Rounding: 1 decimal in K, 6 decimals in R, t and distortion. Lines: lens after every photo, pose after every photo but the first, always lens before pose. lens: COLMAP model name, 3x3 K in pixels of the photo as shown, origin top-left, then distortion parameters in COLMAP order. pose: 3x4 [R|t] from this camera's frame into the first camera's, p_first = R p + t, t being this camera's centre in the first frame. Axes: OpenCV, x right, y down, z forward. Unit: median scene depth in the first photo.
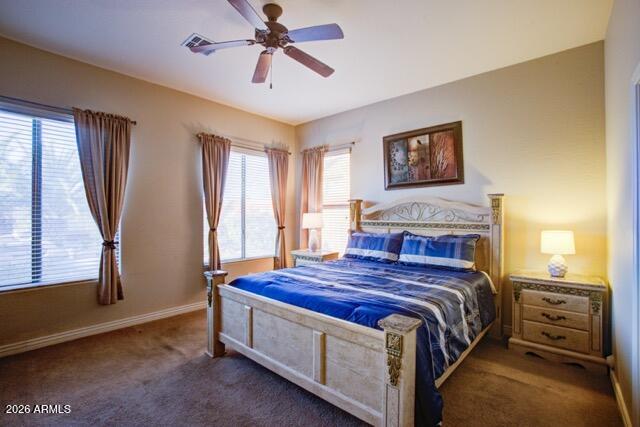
lens RADIAL K [[297.7, 0, 333.2], [0, 297.7, 214.3], [0, 0, 1]] dist [-0.051067, 0.000373]
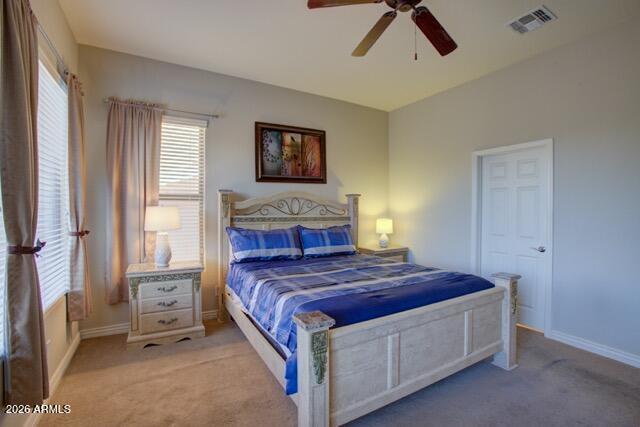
lens RADIAL K [[297.7, 0, 333.2], [0, 297.7, 214.3], [0, 0, 1]] dist [-0.051067, 0.000373]
pose [[0.319725, -0.014653, 0.947397, -0.636203], [-0.003627, 0.999854, 0.016688, 0.001040], [-0.947504, -0.008772, 0.319625, 0.524920]]
